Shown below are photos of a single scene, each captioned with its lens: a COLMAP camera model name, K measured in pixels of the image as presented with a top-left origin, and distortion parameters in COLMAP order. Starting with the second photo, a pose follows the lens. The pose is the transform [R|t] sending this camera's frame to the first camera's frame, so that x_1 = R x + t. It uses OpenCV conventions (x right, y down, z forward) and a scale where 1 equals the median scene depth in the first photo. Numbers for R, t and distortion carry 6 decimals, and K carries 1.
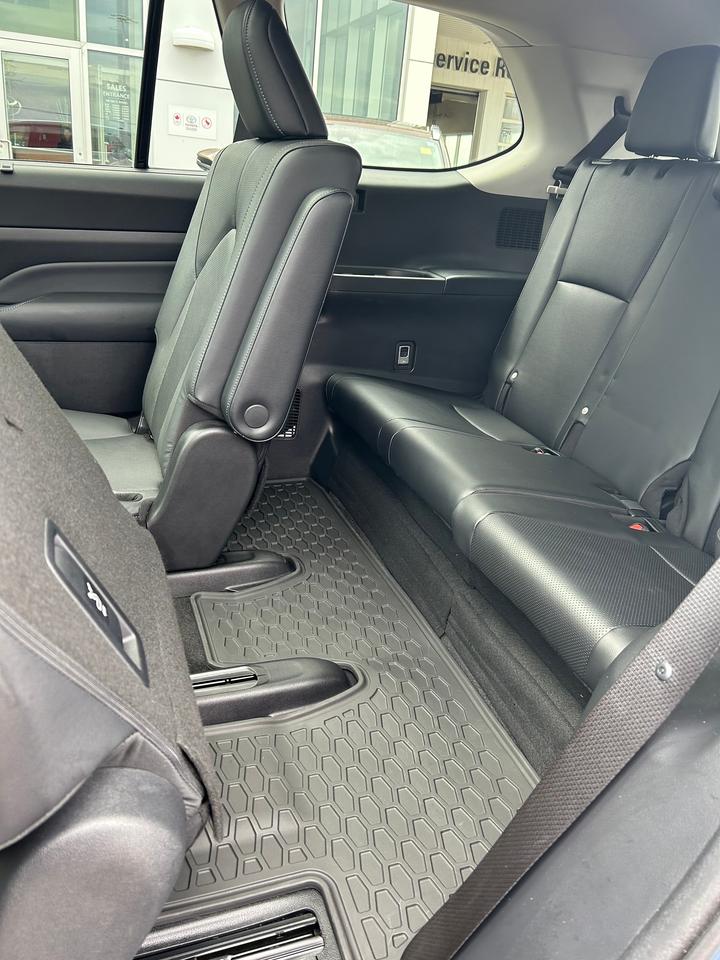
lens RADIAL K [[720.7, 0, 349.5], [0, 720.7, 481.1], [0, 0, 1]] dist [0.057352, -0.065013]
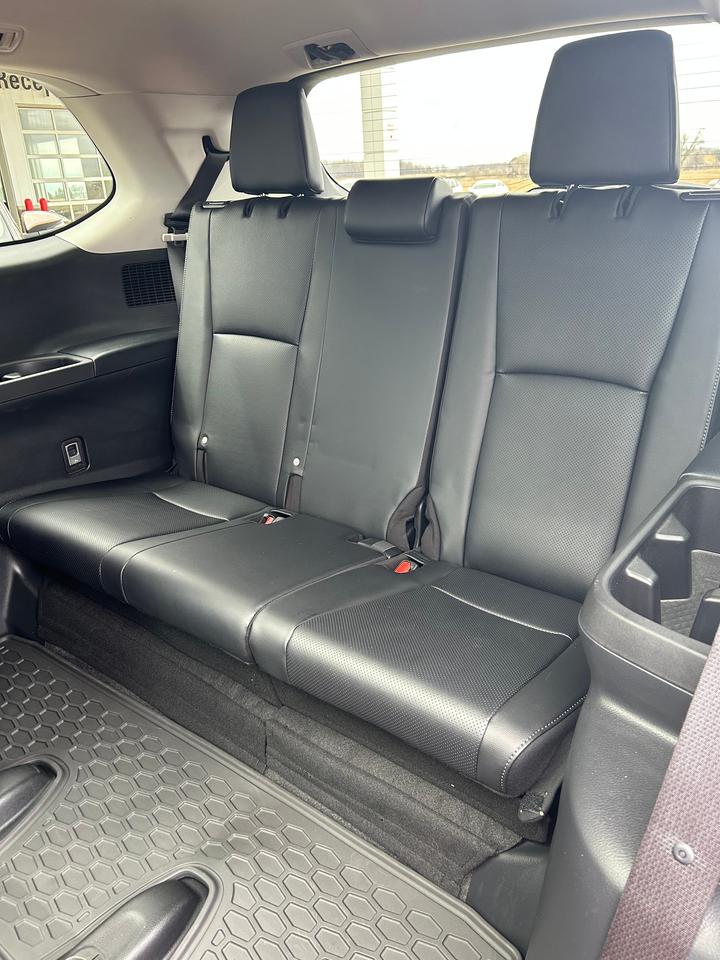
lens RADIAL K [[720.7, 0, 349.5], [0, 720.7, 481.1], [0, 0, 1]] dist [0.057352, -0.065013]
pose [[0.835902, -0.324232, 0.442879, -0.050395], [0.327043, 0.942222, 0.072532, -0.118086], [-0.440807, 0.084211, 0.893643, 0.108322]]
